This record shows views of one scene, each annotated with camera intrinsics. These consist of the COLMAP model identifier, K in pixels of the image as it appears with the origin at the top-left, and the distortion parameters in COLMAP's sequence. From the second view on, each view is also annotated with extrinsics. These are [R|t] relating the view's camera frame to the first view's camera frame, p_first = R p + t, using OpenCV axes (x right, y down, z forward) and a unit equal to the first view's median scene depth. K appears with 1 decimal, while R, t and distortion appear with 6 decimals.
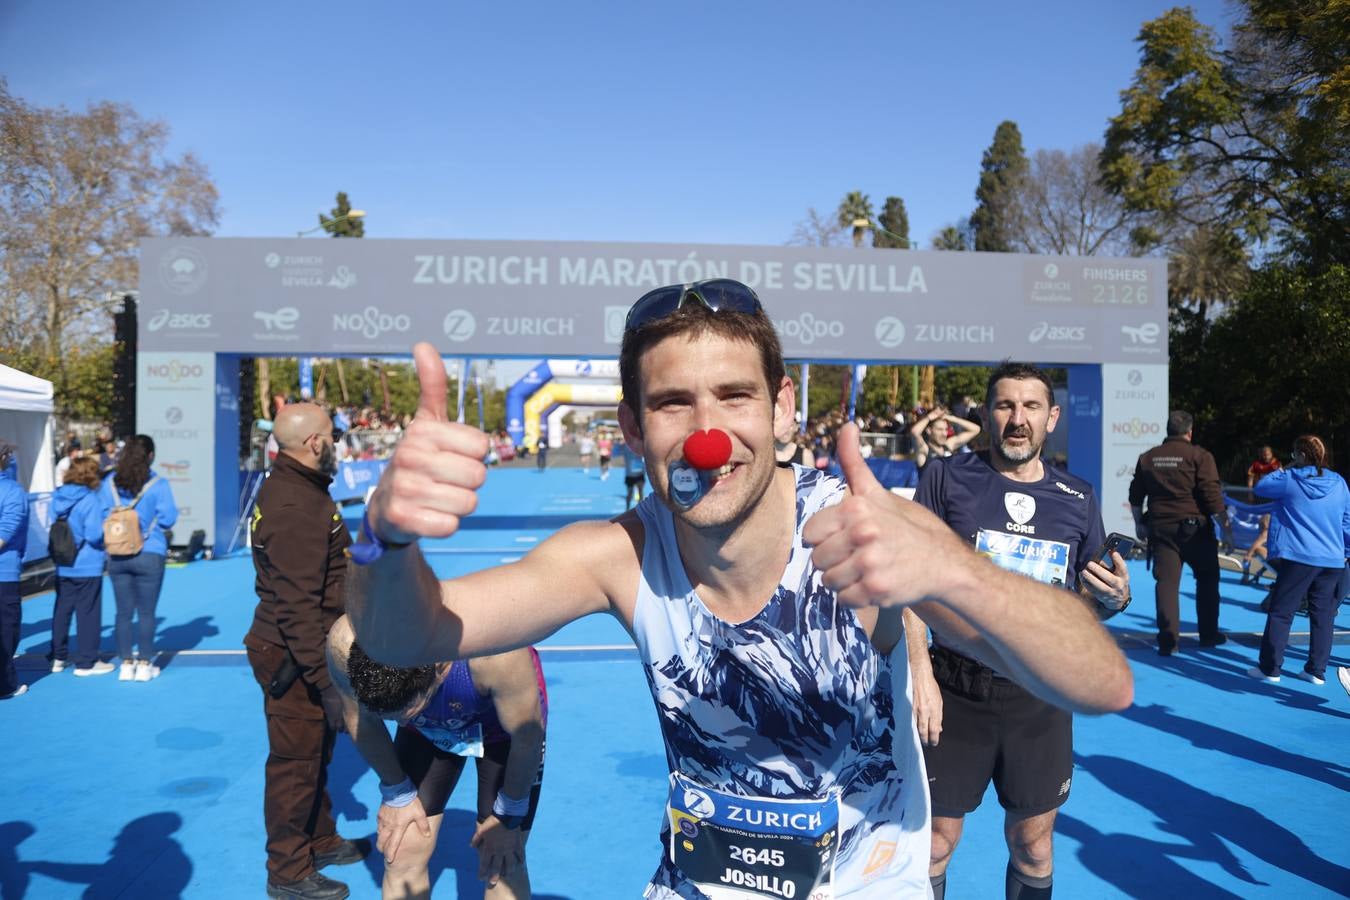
lens RADIAL K [[1083.9, 0, 672.0], [0, 1083.9, 451.1], [0, 0, 1]] dist [-0.150774, 0.119546]
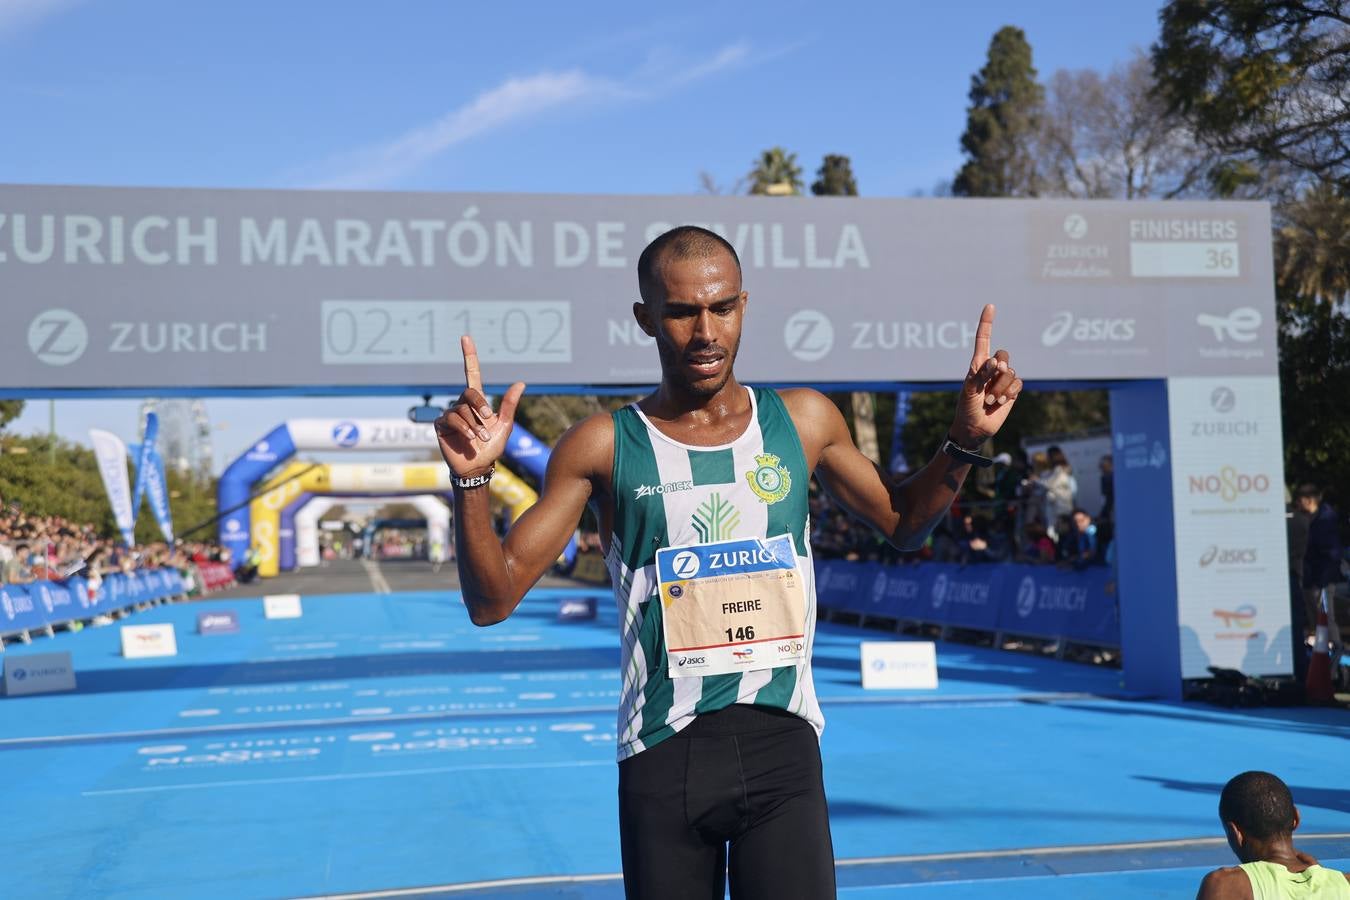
lens RADIAL K [[1694.4, 0, 678.2], [0, 1694.4, 454.1], [0, 0, 1]] dist [0.010215, 0.256610]
pose [[0.994405, -0.027061, 0.102105, 0.021150], [0.033700, 0.997390, -0.063862, 0.008158], [-0.100110, 0.066946, 0.992722, 0.050925]]
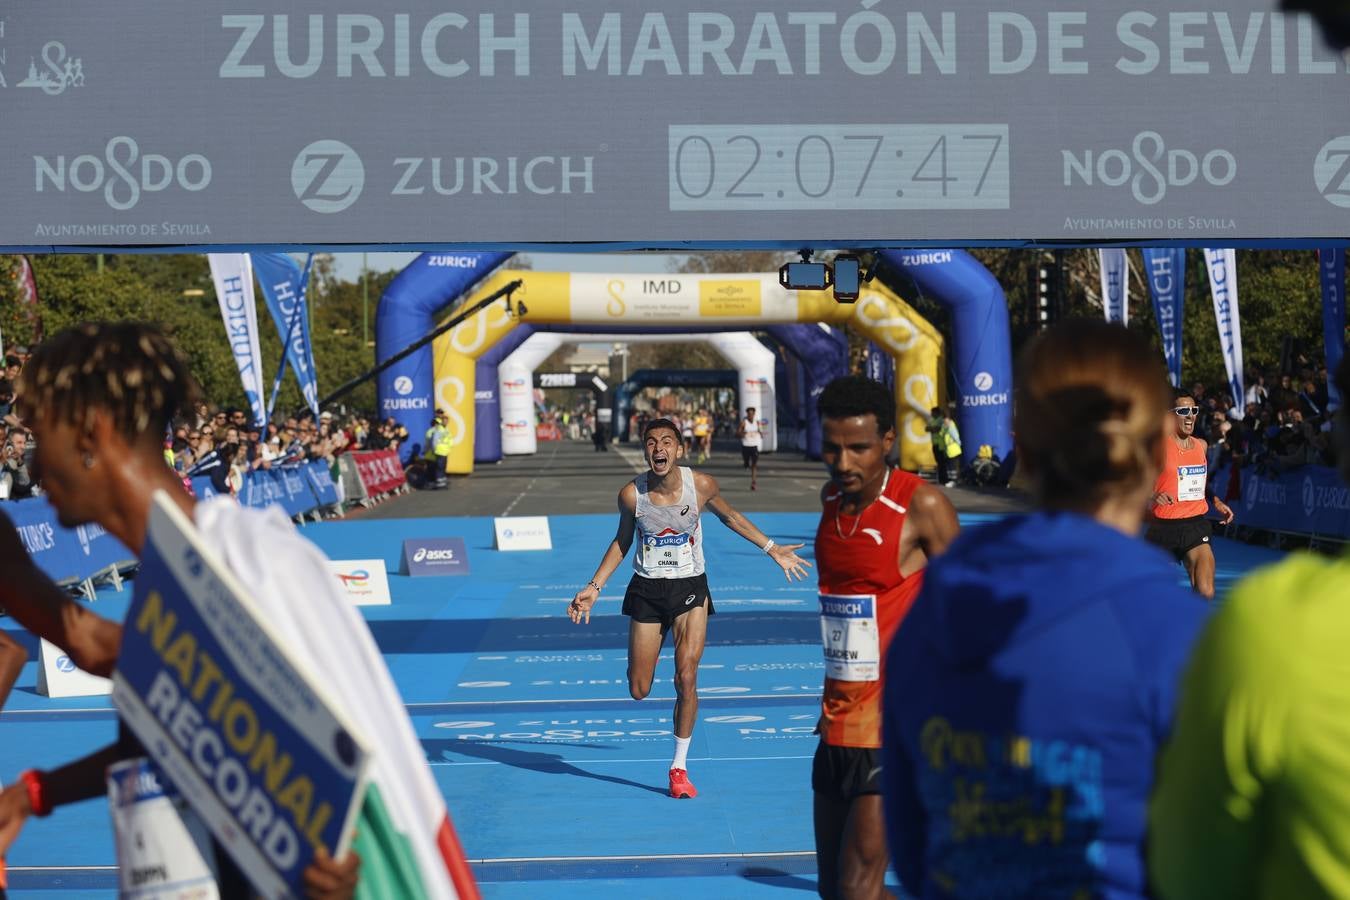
lens RADIAL K [[3427.9, 0, 676.8], [0, 3427.9, 446.3], [0, 0, 1]] dist [-0.220445, 0.277393]
pose [[0.998191, -0.014542, -0.058332, 0.011251], [0.014290, 0.999887, -0.004741, -0.000963], [0.058394, 0.003898, 0.998286, -0.215924]]
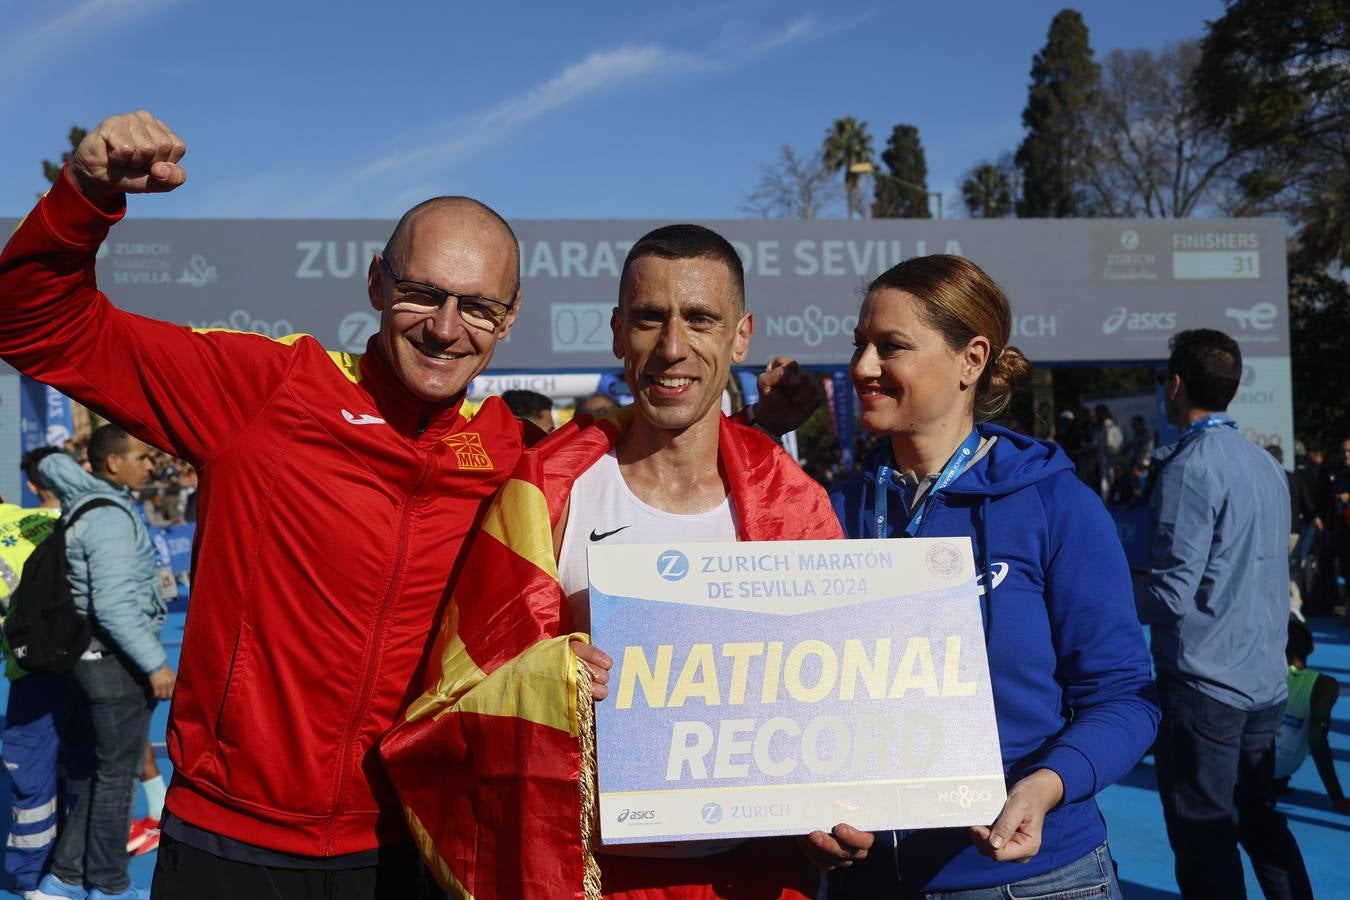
lens RADIAL K [[1624.3, 0, 673.5], [0, 1624.3, 444.2], [0, 0, 1]] dist [0.003942, 0.160025]
pose [[0.997774, -0.029592, 0.059760, -0.030034], [0.031813, 0.998825, -0.036556, 0.006530], [-0.058608, 0.038376, 0.997543, -0.096377]]
